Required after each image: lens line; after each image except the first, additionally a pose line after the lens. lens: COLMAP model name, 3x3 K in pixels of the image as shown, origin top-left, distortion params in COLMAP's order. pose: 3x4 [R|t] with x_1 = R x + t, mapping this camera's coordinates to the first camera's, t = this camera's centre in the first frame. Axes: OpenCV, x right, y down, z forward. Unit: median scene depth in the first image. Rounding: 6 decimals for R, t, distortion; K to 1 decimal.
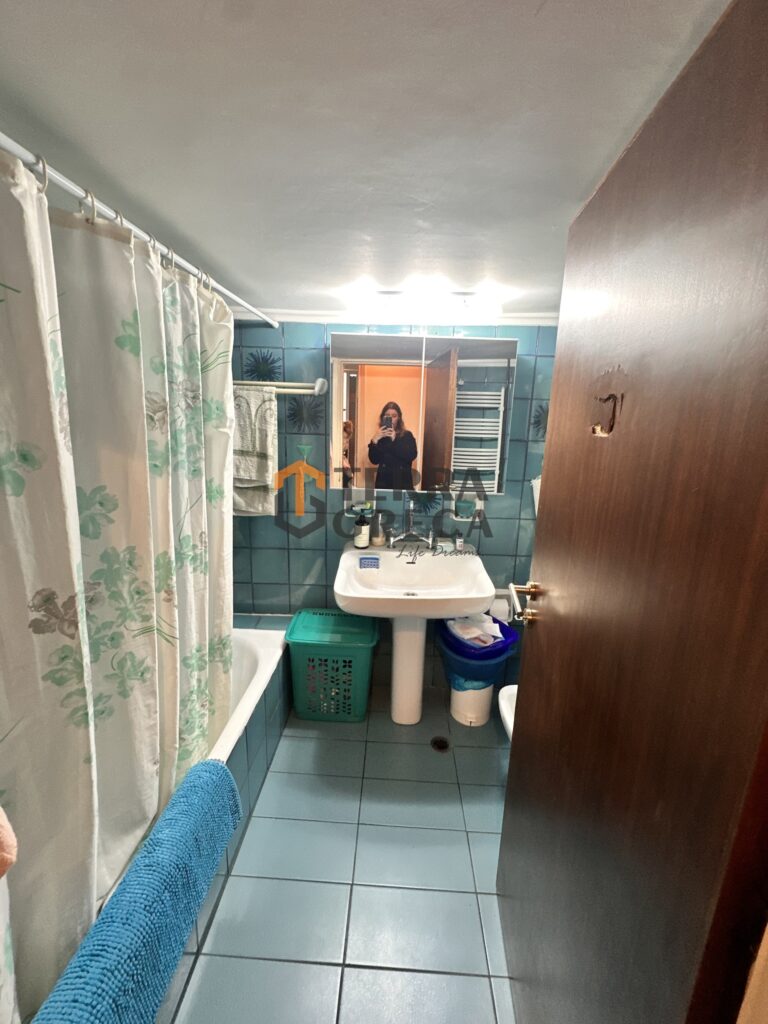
lens RADIAL K [[407.2, 0, 382.5], [0, 407.2, 512.5], [0, 0, 1]] dist [-0.004416, 0.000378]
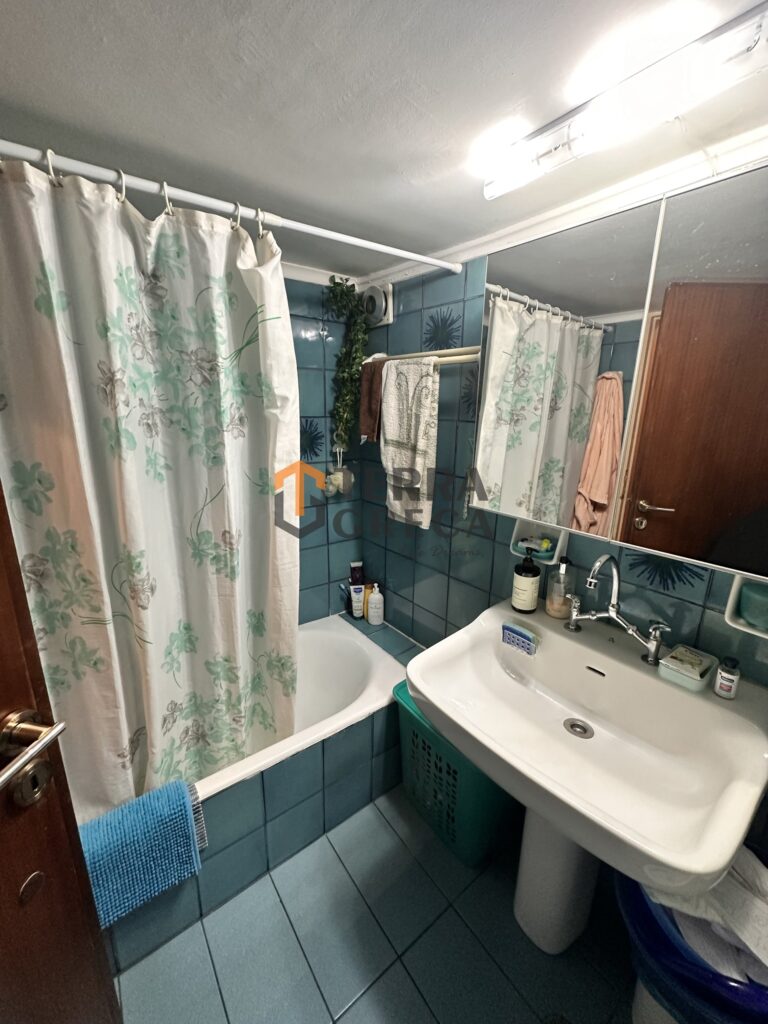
lens RADIAL K [[407.2, 0, 381.5], [0, 407.2, 510.8], [0, 0, 1]] dist [-0.004416, 0.000378]
pose [[0.636116, 0.173629, -0.751804, 0.422059], [-0.168811, 0.982065, 0.083973, -0.127363], [0.752901, 0.073496, 0.654018, 0.736139]]
